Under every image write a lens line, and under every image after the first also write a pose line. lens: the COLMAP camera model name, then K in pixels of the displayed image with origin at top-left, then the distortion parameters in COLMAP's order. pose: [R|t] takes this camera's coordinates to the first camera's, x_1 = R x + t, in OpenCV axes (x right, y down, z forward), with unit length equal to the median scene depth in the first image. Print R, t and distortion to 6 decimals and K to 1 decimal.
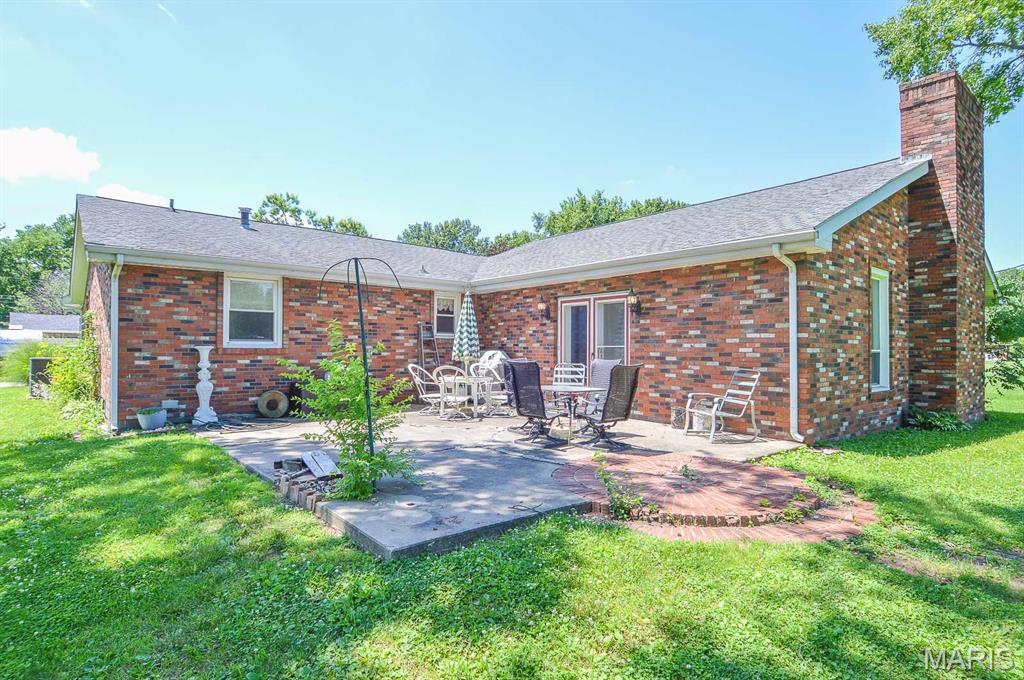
lens RADIAL K [[542.1, 0, 512.7], [0, 542.1, 342.6], [0, 0, 1]] dist [0.017713, -0.023581]
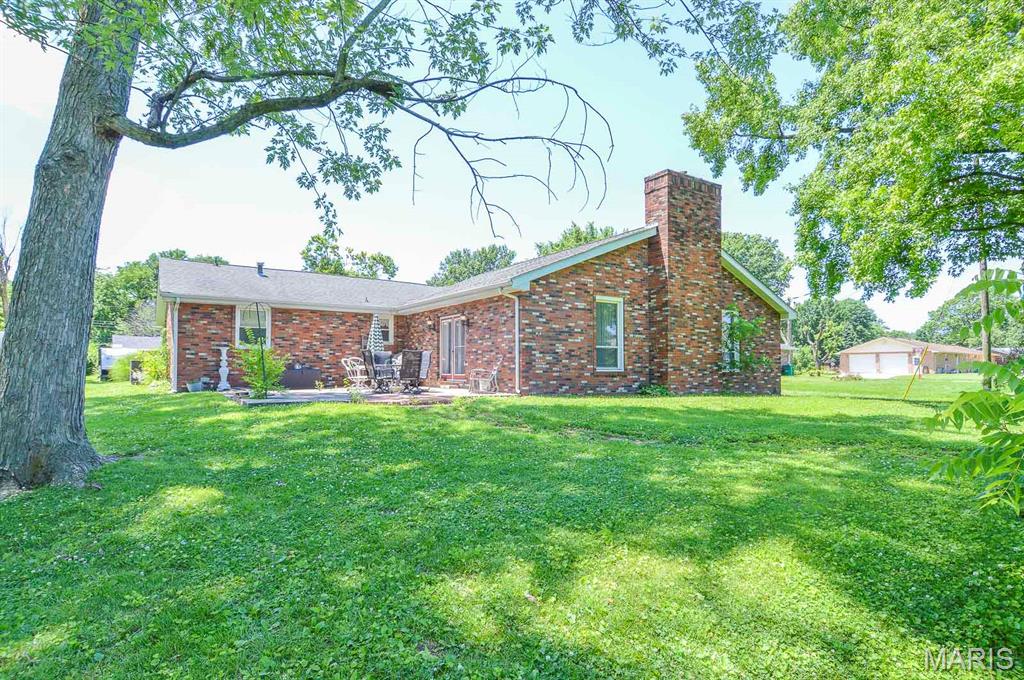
lens RADIAL K [[542.1, 0, 511.5], [0, 542.1, 350.2], [0, 0, 1]] dist [0.017713, -0.023581]
pose [[0.993901, -0.007937, -0.109990, 0.534347], [0.005411, 0.999715, -0.023240, 0.059386], [0.110144, 0.022503, 0.993661, -0.627018]]
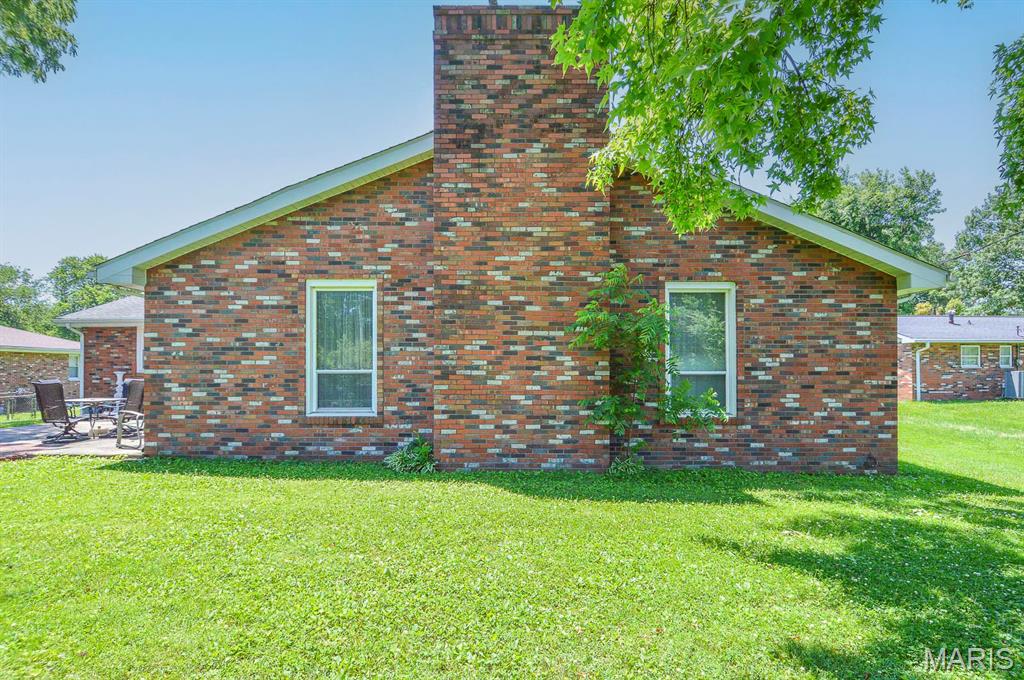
lens RADIAL K [[542.1, 0, 518.4], [0, 542.1, 367.8], [0, 0, 1]] dist [0.017713, -0.023581]
pose [[0.769183, -0.012580, -0.638904, 1.404431], [0.014353, 0.999894, -0.002409, 0.015206], [0.638867, -0.007317, 0.769283, 0.473822]]
